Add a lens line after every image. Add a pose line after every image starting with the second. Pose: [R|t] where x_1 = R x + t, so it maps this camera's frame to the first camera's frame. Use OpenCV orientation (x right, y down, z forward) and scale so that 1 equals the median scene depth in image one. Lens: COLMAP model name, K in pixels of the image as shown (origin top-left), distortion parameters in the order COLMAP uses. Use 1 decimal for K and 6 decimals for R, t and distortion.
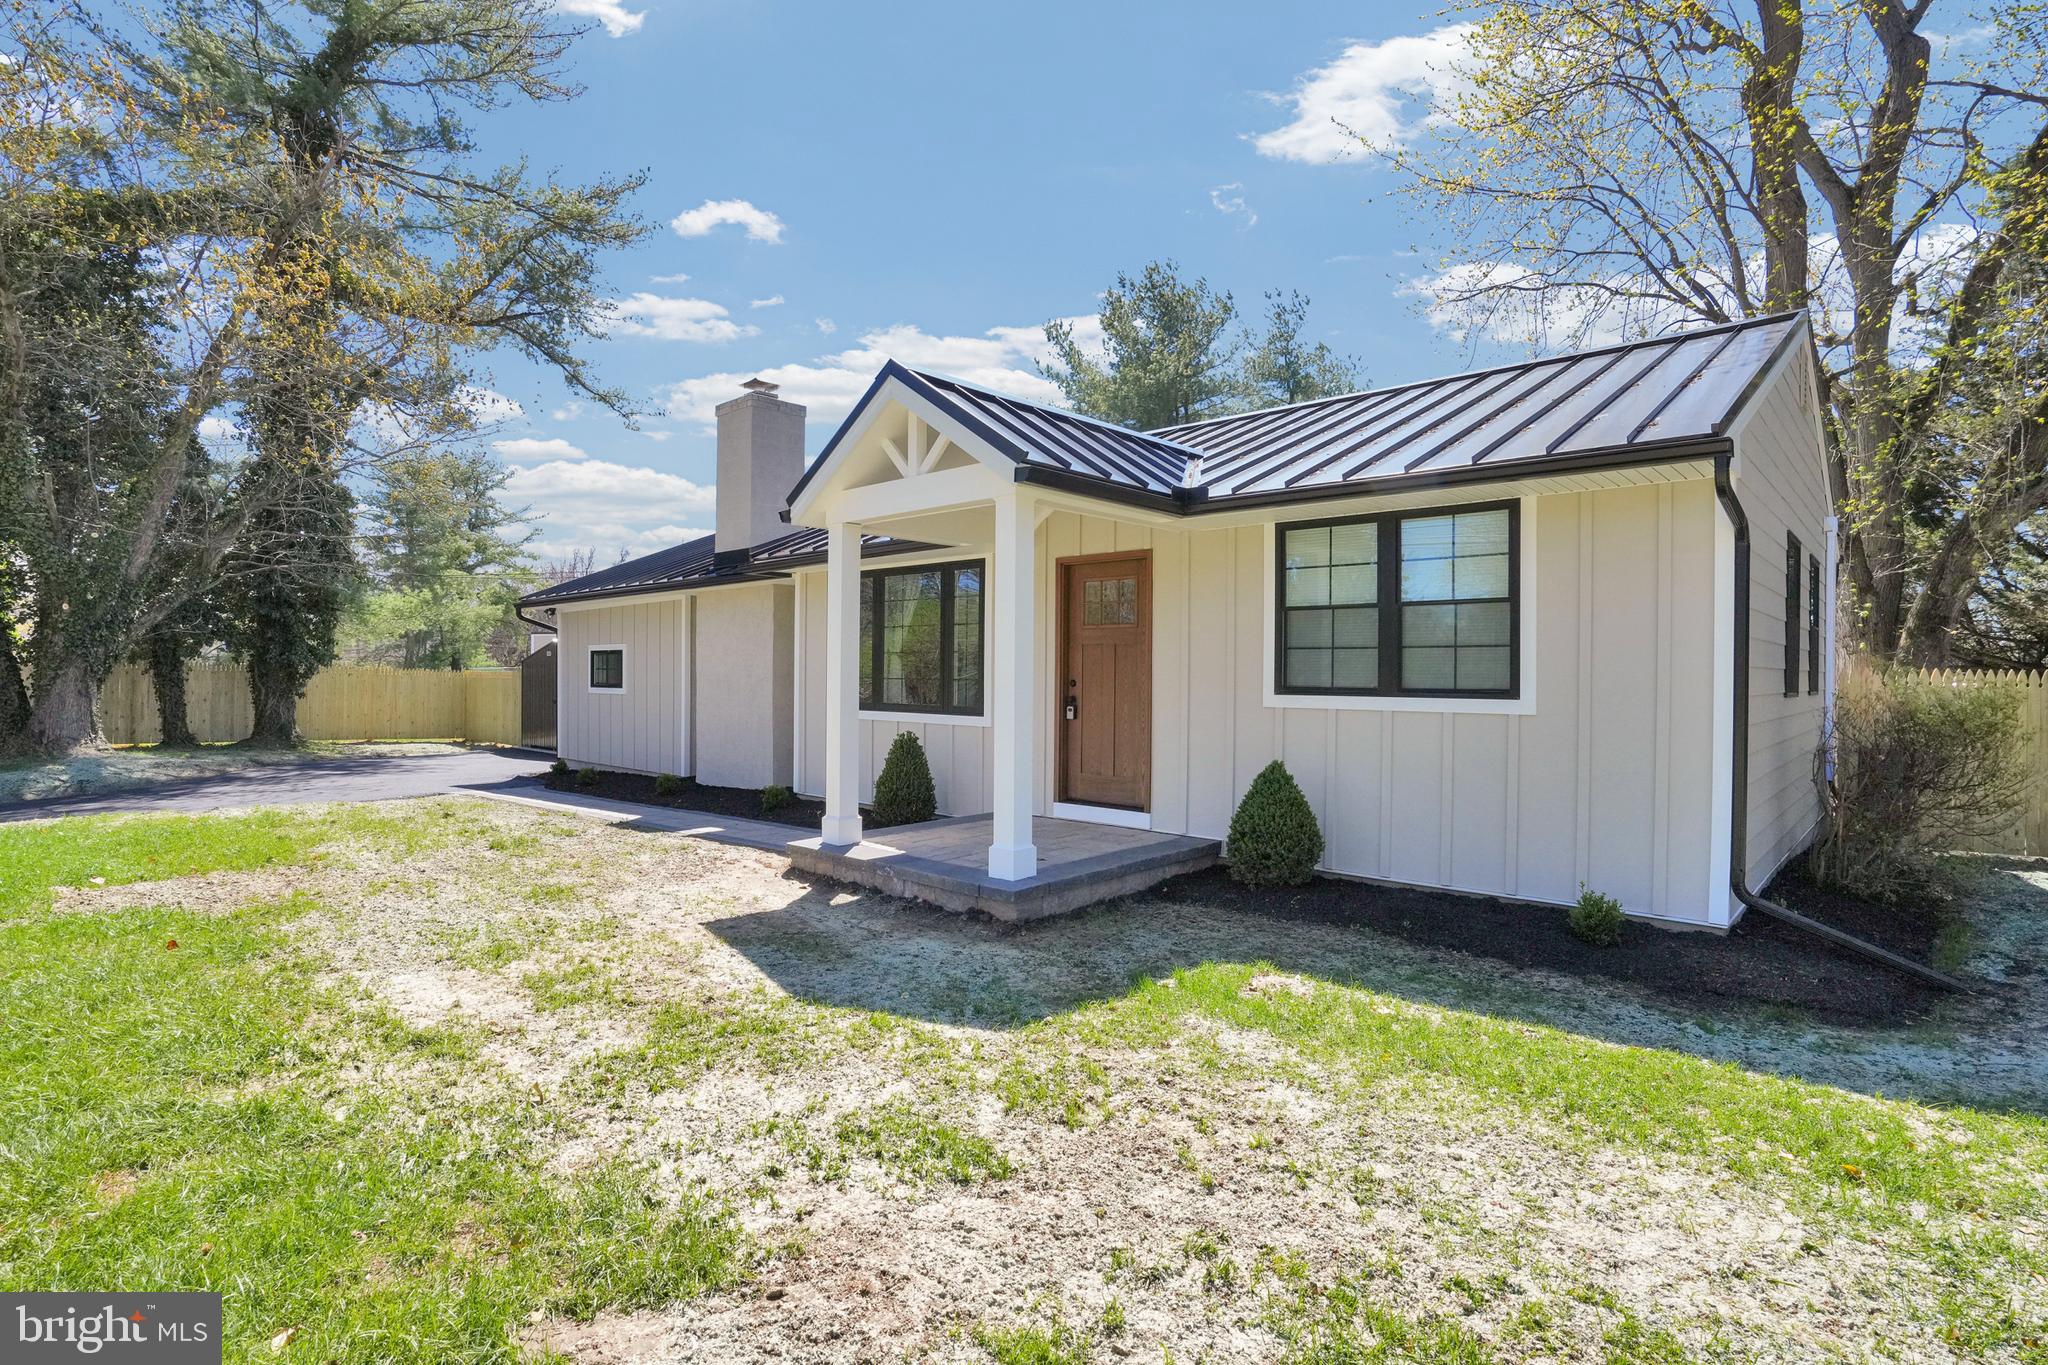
lens RADIAL K [[1014.0, 0, 1068.6], [0, 1014.0, 685.5], [0, 0, 1]] dist [-0.001964, 0.000869]
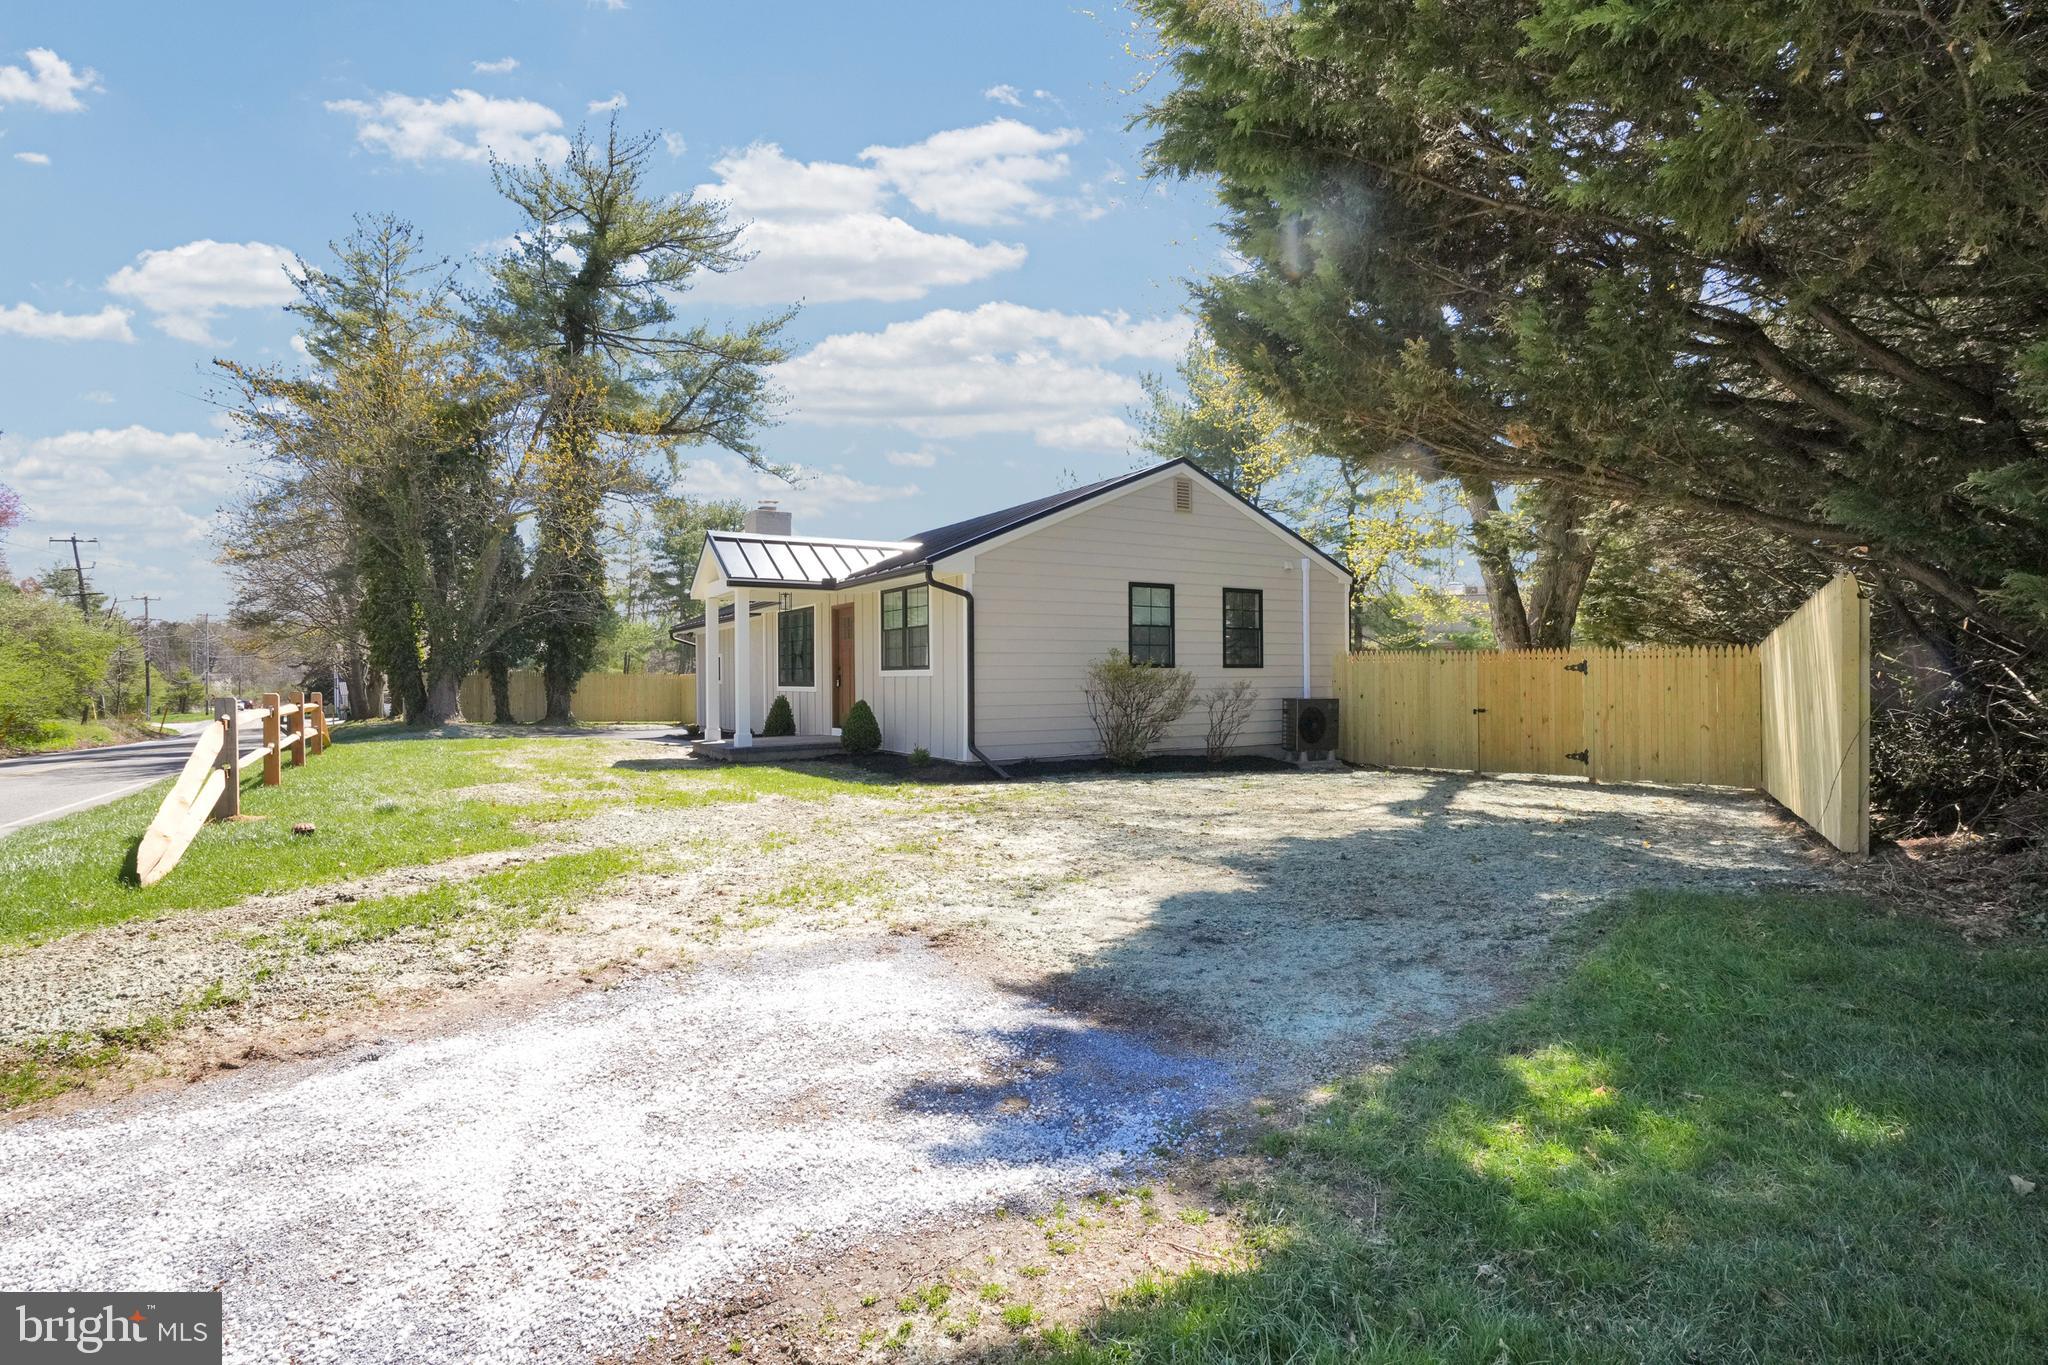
lens RADIAL K [[1014.0, 0, 1068.6], [0, 1014.0, 685.5], [0, 0, 1]] dist [-0.001964, 0.000869]
pose [[0.969592, -0.011109, -0.244473, 0.455883], [0.010299, 0.999936, -0.004593, 0.020386], [0.244509, 0.001935, 0.969645, -0.405573]]
